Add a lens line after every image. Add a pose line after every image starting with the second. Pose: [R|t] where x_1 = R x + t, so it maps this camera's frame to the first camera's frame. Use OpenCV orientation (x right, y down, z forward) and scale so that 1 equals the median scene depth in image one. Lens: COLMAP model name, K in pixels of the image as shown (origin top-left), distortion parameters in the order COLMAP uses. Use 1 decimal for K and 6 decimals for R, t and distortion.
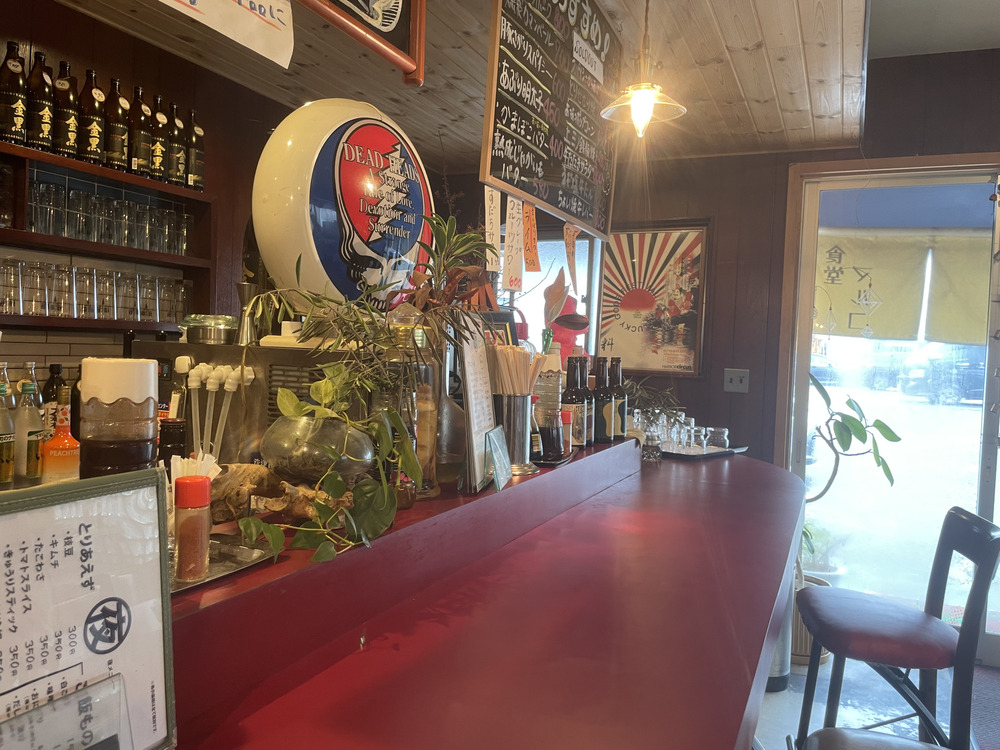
lens RADIAL K [[764.7, 0, 499.5], [0, 764.7, 369.8], [0, 0, 1]] dist [0.091166, -0.128940]
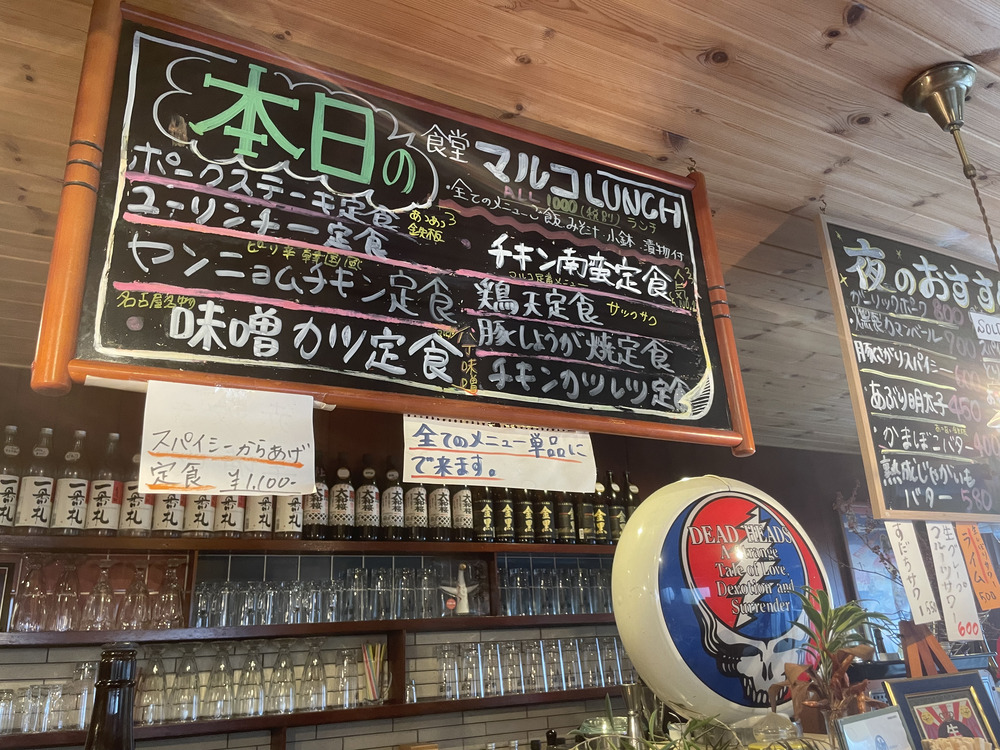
lens RADIAL K [[764.7, 0, 499.5], [0, 764.7, 369.8], [0, 0, 1]] dist [0.091166, -0.128940]
pose [[0.791795, -0.288254, -0.538489, 0.153753], [0.069764, 0.918543, -0.389116, -0.088542], [0.606790, 0.270533, 0.747408, 0.050331]]
